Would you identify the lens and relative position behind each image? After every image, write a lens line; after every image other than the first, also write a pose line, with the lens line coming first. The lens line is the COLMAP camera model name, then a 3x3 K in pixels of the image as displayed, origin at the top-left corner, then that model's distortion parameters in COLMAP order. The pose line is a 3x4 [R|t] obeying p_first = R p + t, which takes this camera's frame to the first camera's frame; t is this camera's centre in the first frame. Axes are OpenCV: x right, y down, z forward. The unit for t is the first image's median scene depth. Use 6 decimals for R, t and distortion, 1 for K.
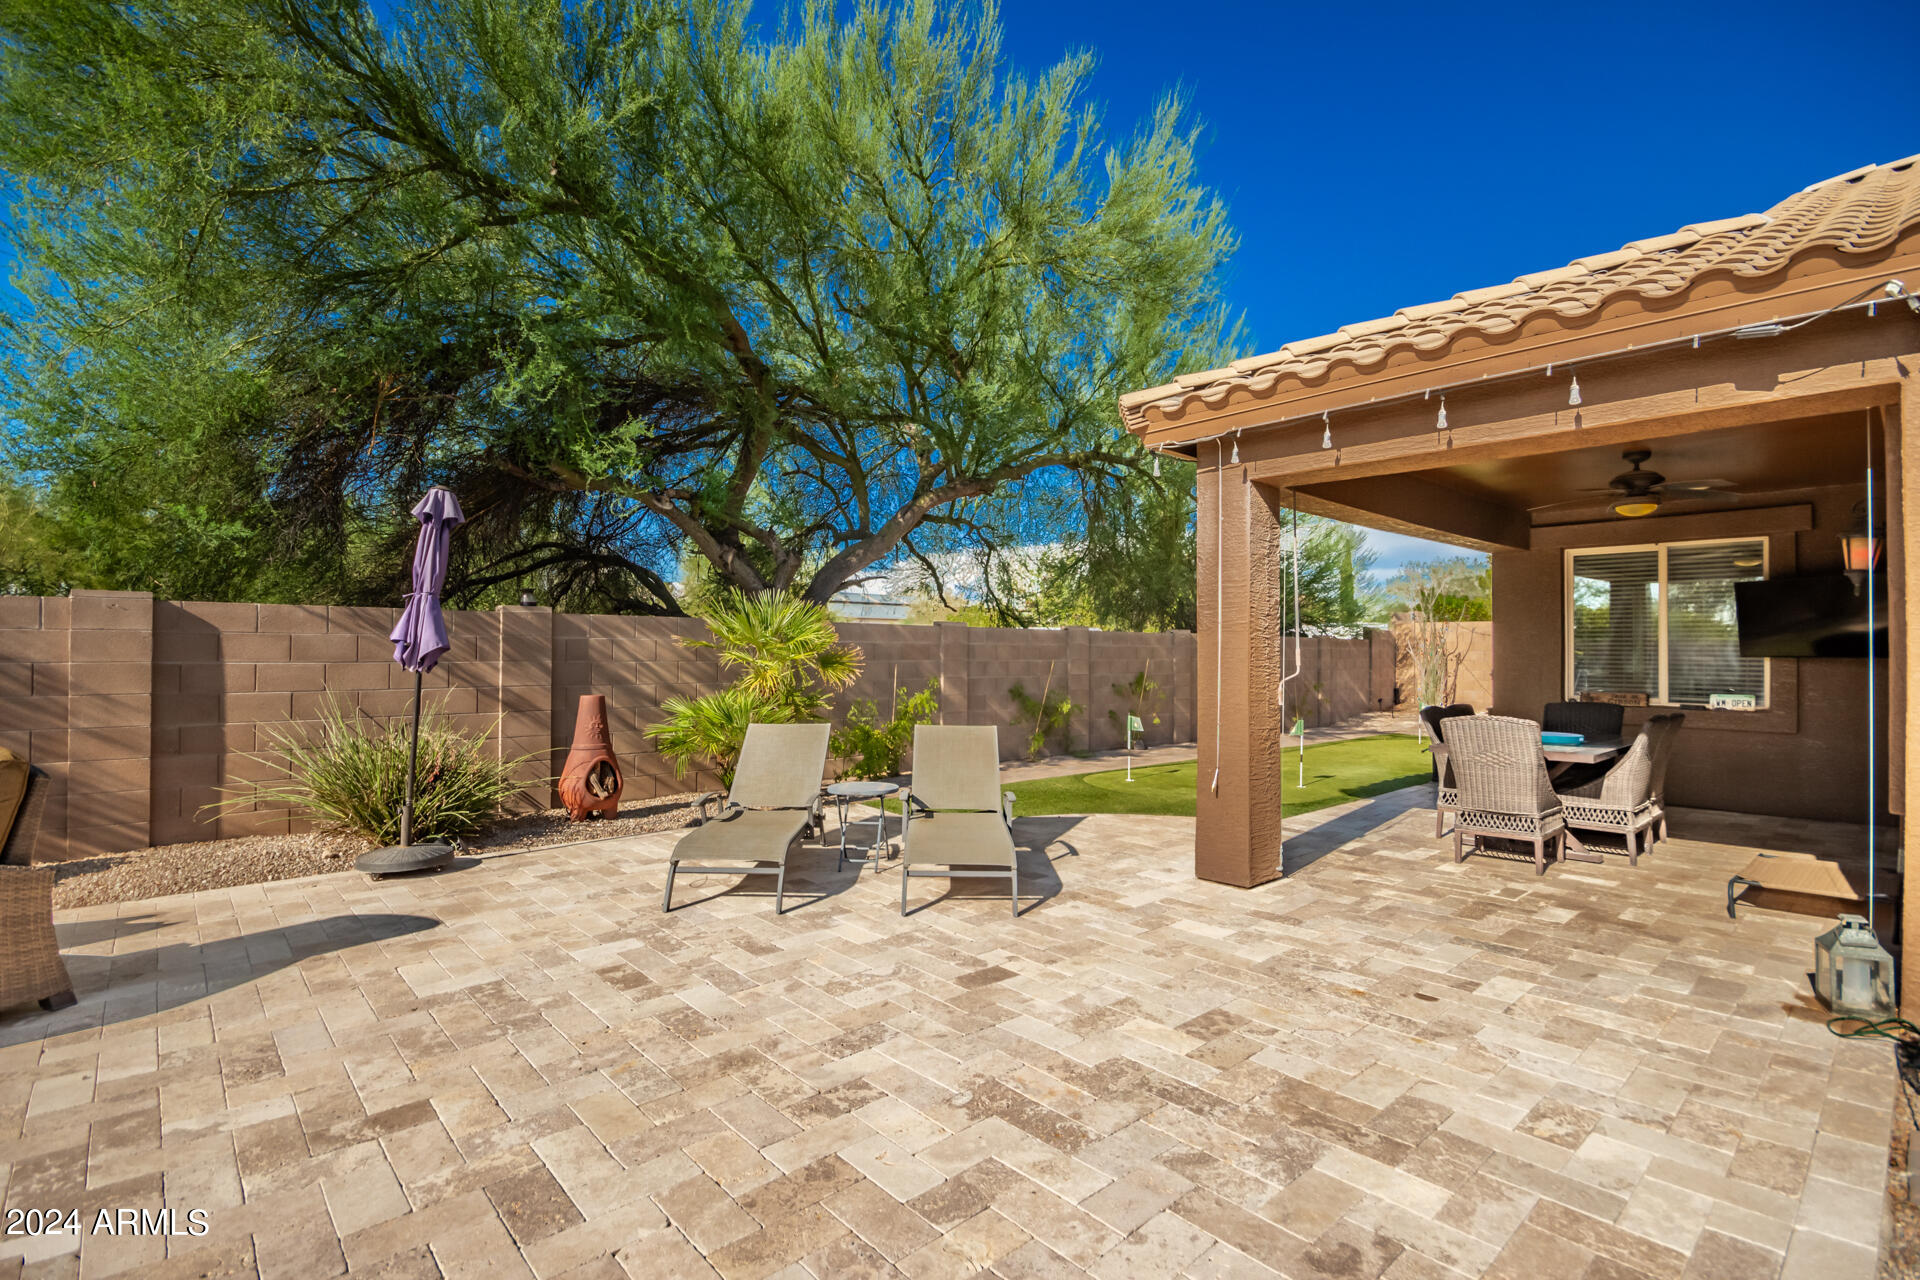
lens RADIAL K [[888.5, 0, 968.9], [0, 888.5, 645.6], [0, 0, 1]] dist [0.004242, 0.000177]
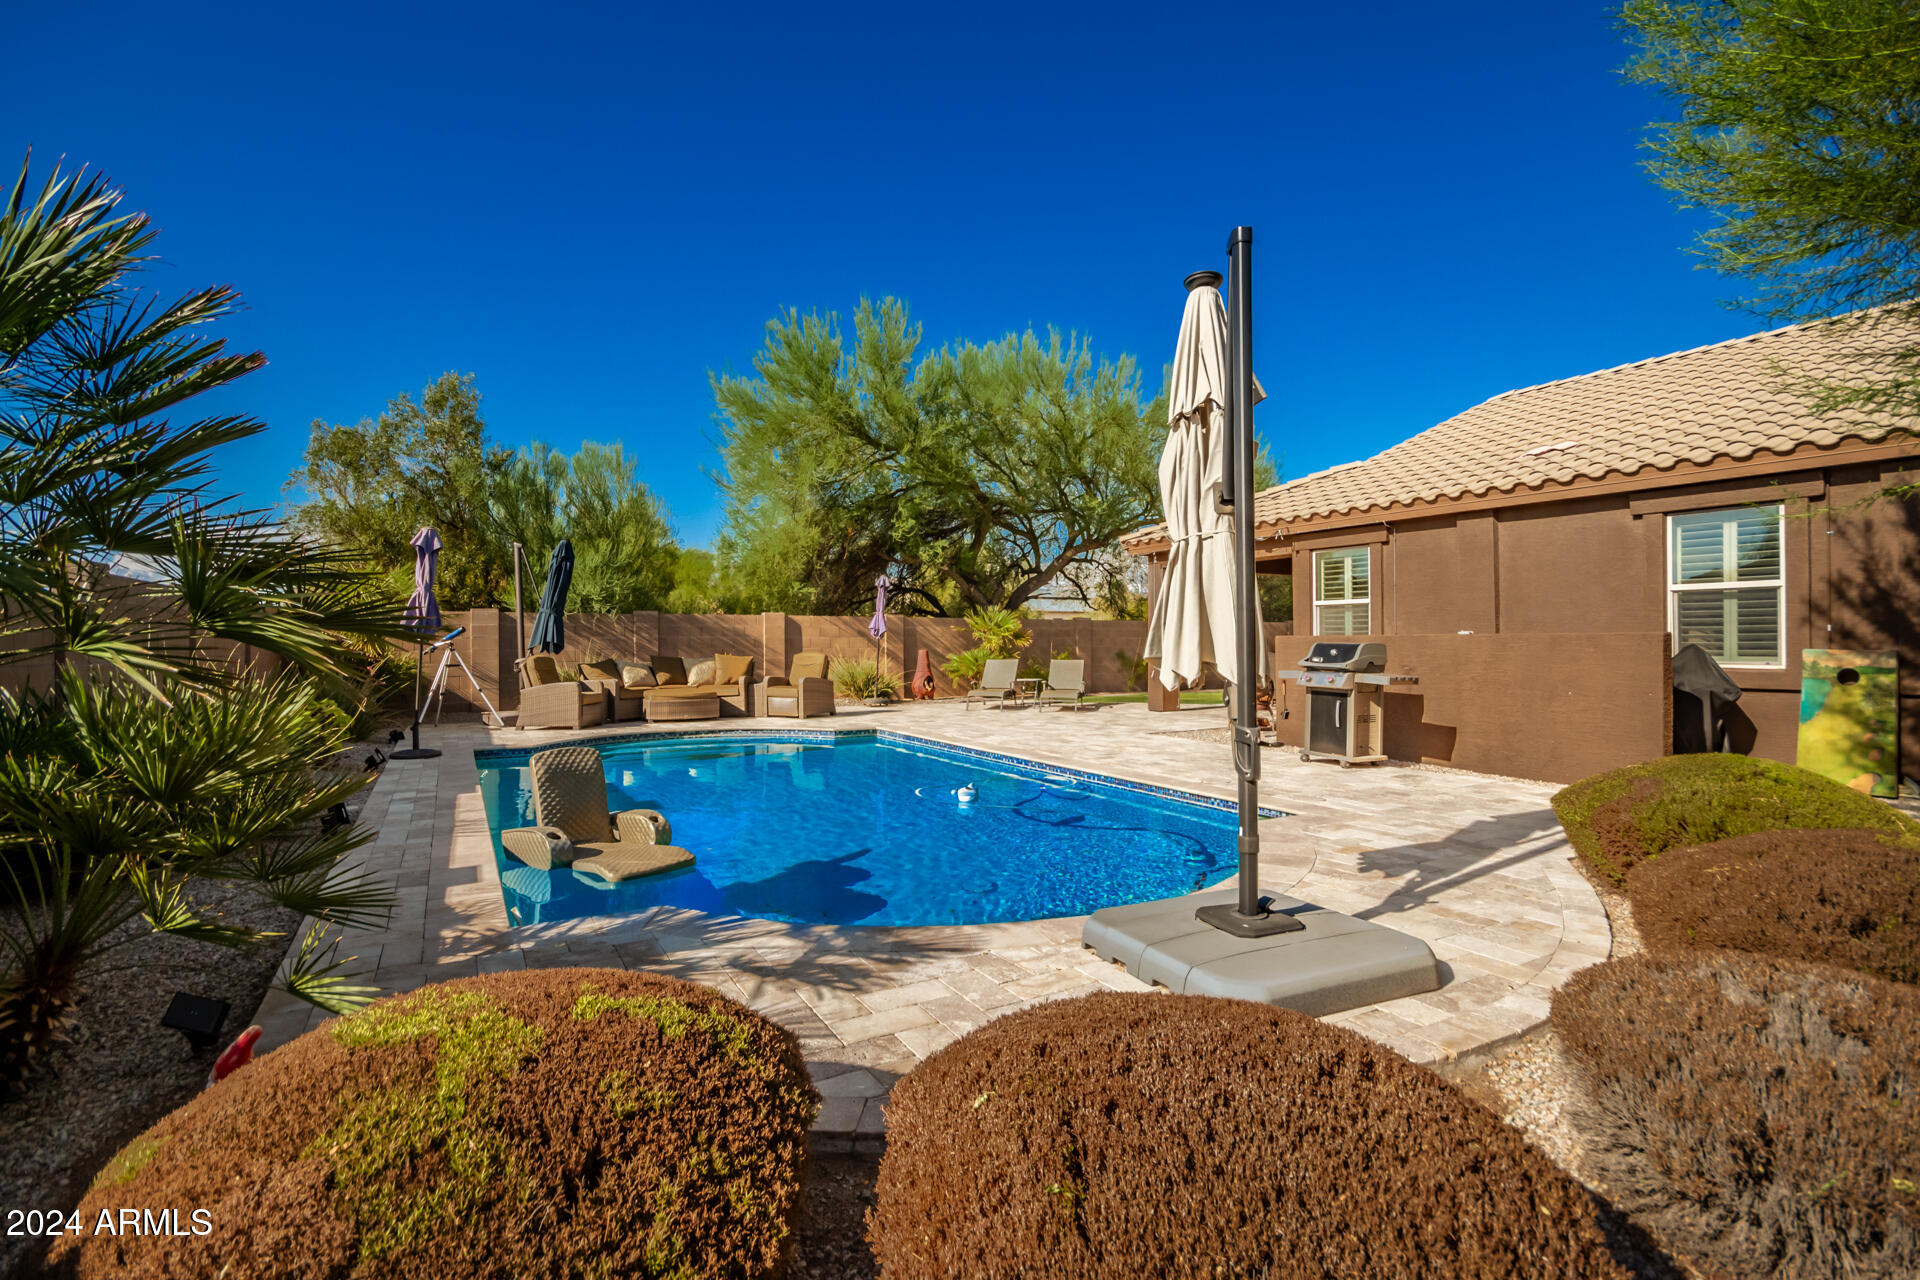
lens RADIAL K [[888.5, 0, 958.9], [0, 888.5, 640.2], [0, 0, 1]] dist [0.004242, 0.000177]
pose [[0.973202, -0.006014, -0.229875, 0.184594], [0.007336, 0.999961, 0.004895, 0.012538], [0.229837, -0.006450, 0.973208, -1.057810]]
